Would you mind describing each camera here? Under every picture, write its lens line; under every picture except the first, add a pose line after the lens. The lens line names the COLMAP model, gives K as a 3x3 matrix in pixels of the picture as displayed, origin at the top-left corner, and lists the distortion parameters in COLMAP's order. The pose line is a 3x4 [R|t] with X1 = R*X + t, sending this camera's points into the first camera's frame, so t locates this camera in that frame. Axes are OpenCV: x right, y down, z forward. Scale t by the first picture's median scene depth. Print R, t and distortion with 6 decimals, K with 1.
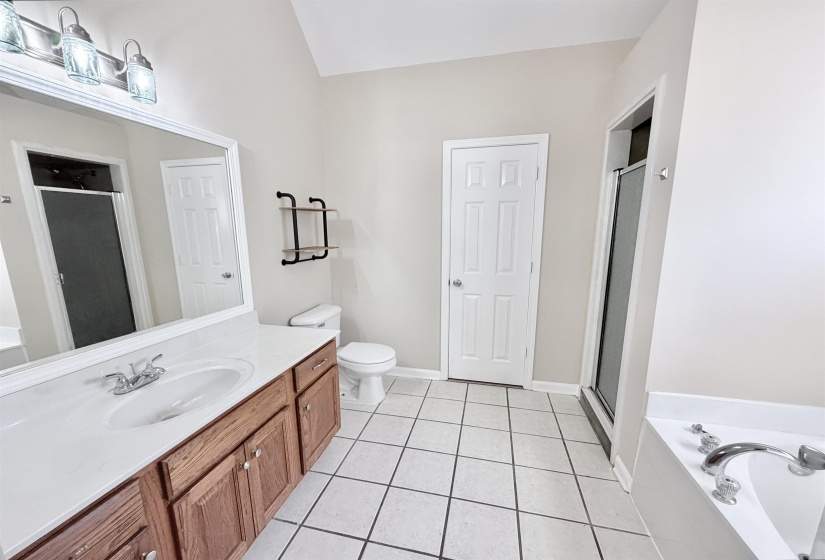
lens RADIAL K [[330.2, 0, 409.7], [0, 330.2, 292.0], [0, 0, 1]] dist [0.001019, 0.000046]
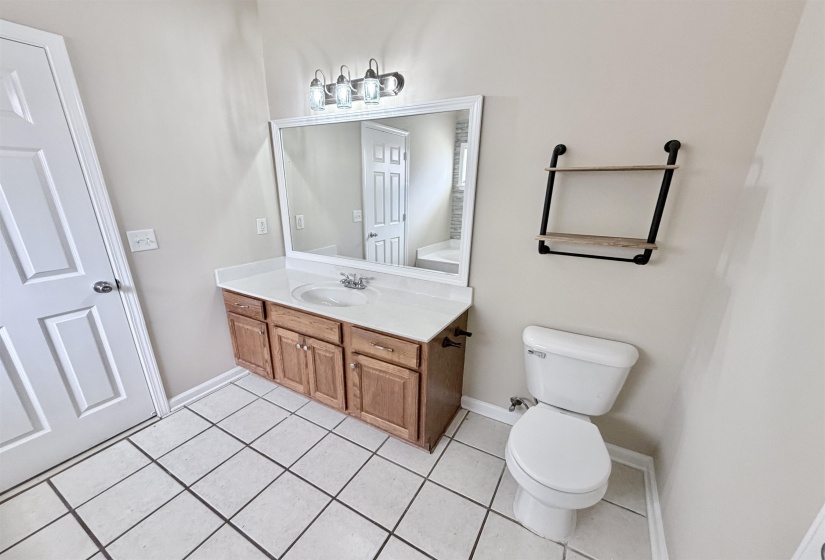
lens RADIAL K [[328.9, 0, 408.3], [0, 328.9, 288.2], [0, 0, 1]] dist [-0.000200, 0.000108]
pose [[-0.269104, 0.300426, -0.915056, 0.685908], [-0.195772, 0.913205, 0.357393, -0.380942], [0.943004, 0.275318, -0.186932, 1.612044]]
